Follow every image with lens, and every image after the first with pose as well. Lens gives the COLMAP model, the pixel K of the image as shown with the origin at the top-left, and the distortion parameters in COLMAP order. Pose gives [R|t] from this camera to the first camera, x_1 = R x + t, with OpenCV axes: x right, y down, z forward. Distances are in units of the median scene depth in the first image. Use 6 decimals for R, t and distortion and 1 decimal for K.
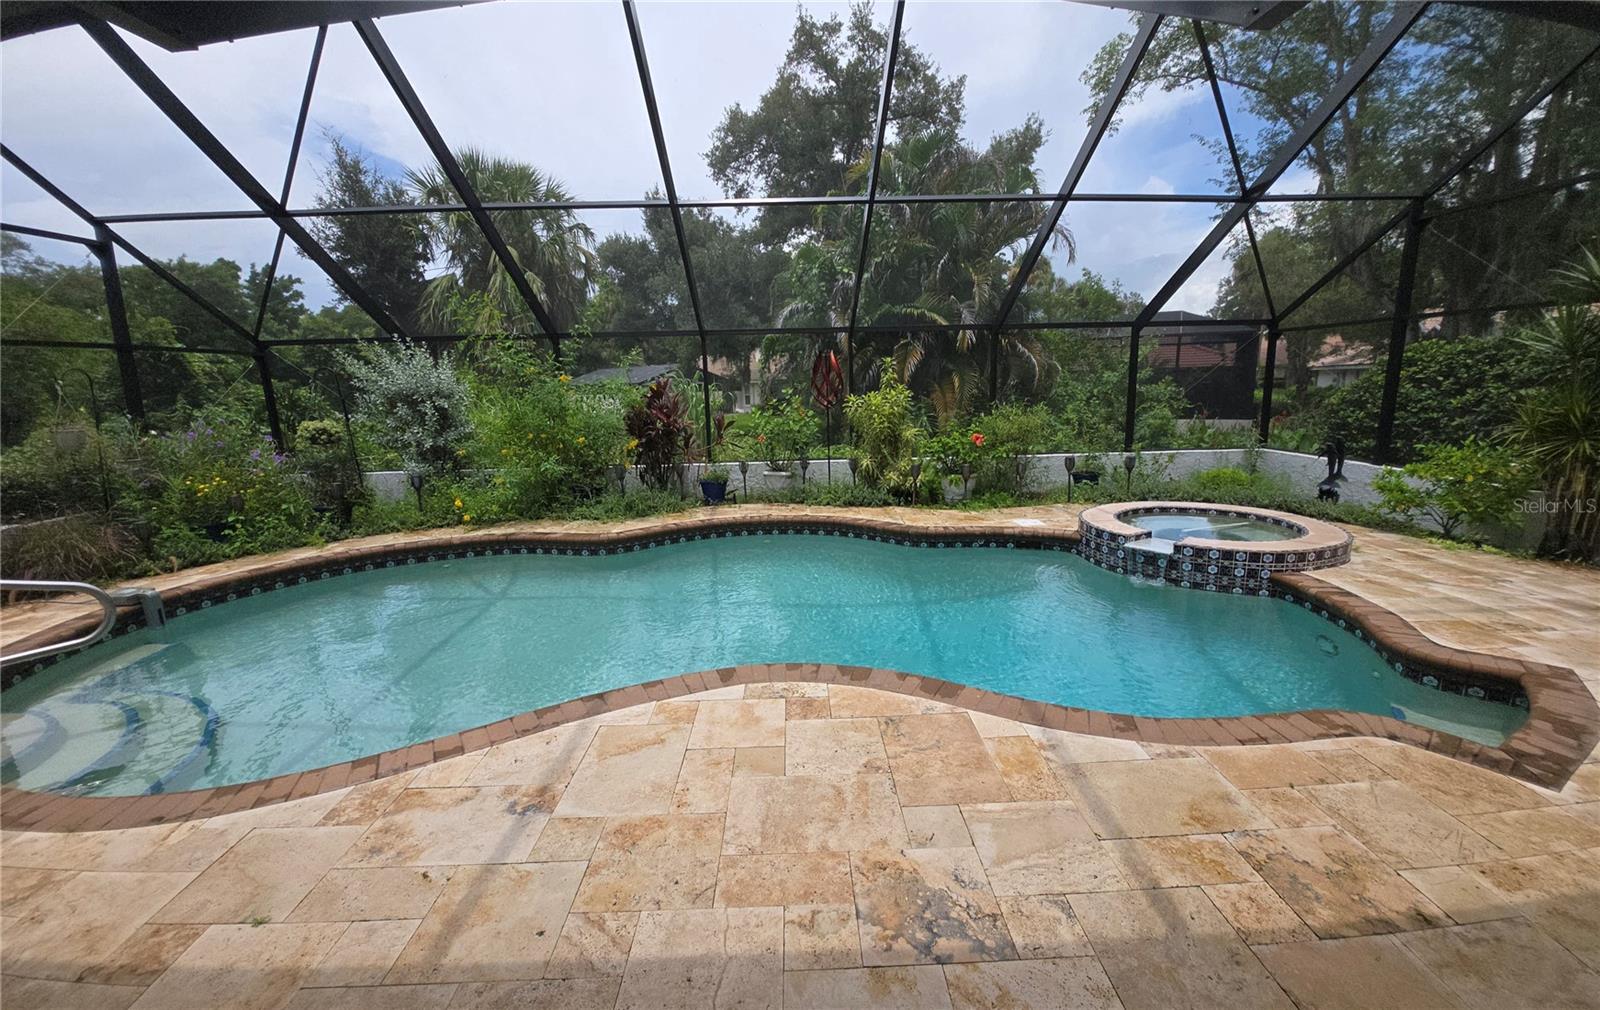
lens RADIAL K [[633.4, 0, 811.5], [0, 633.4, 509.1], [0, 0, 1]] dist [-0.009466, -0.007787]
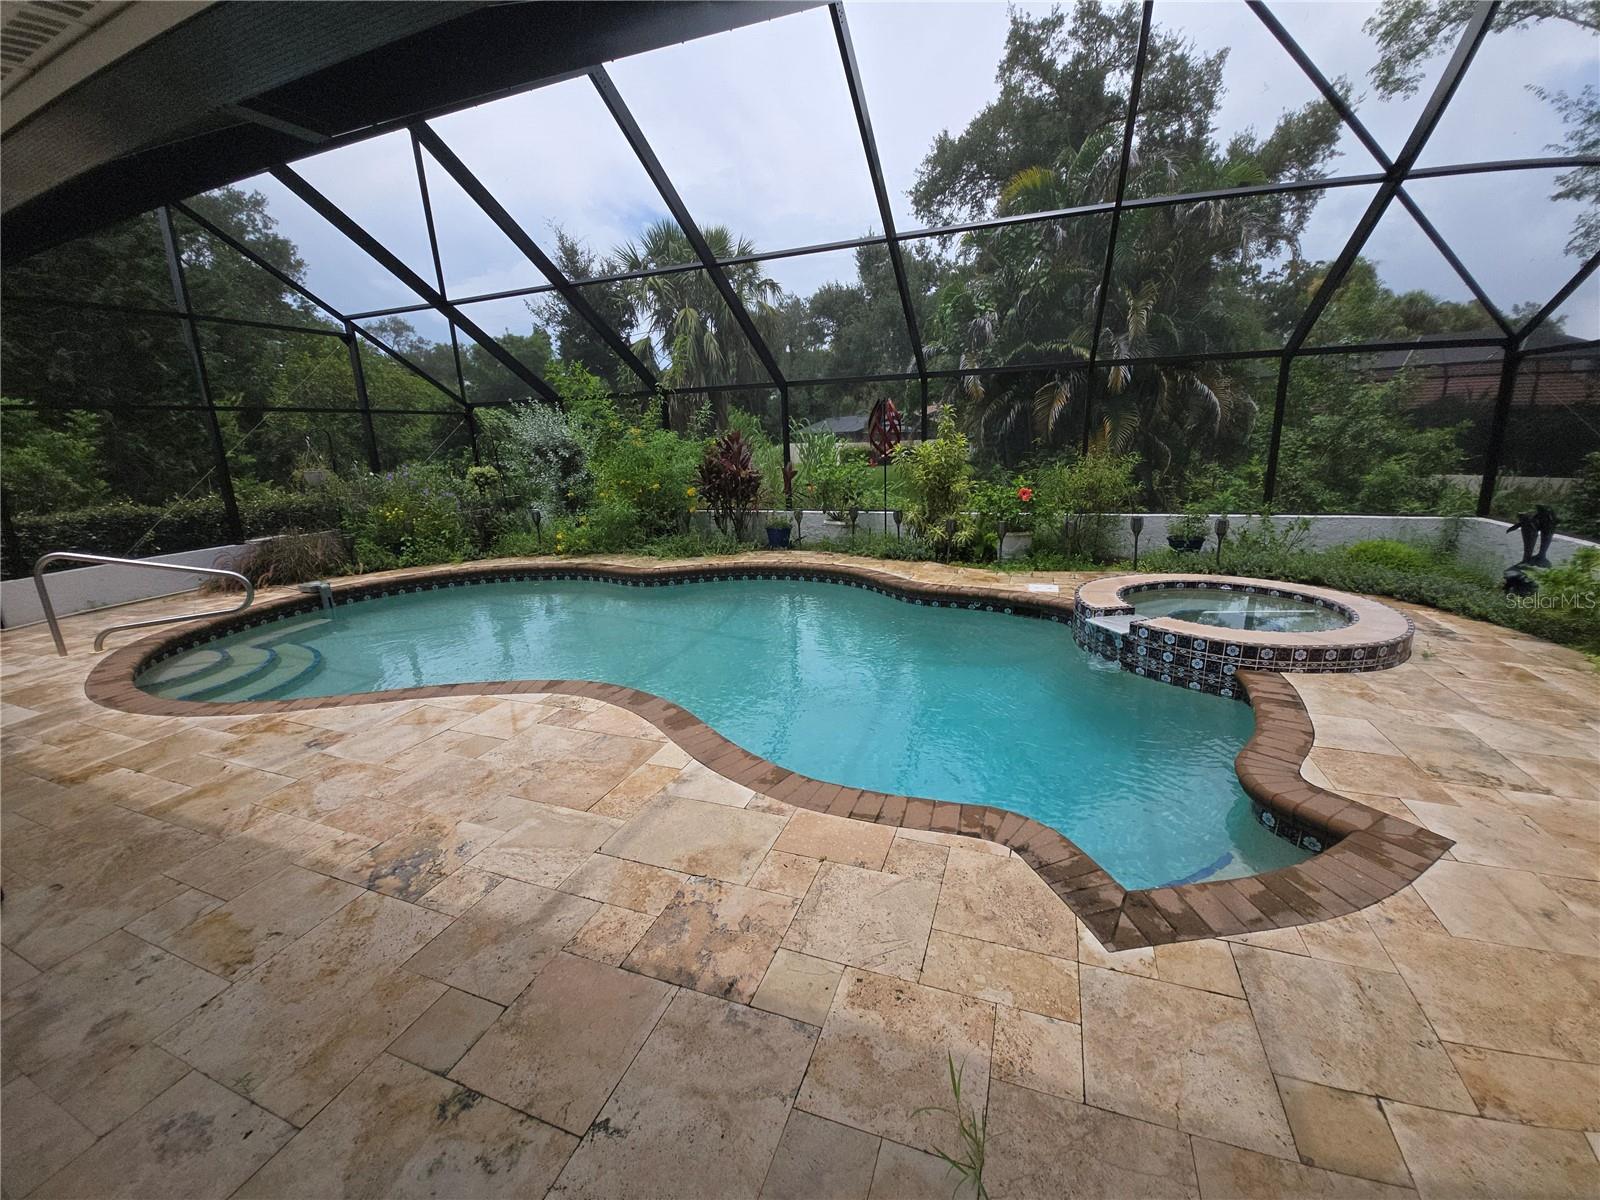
lens RADIAL K [[631.7, 0, 807.8], [0, 631.7, 604.3], [0, 0, 1]] dist [-0.003289, -0.009594]
pose [[0.926282, 0.088623, -0.366262, 0.320710], [-0.061794, 0.994517, 0.084363, -0.009813], [0.371731, -0.055511, 0.926679, 0.031660]]
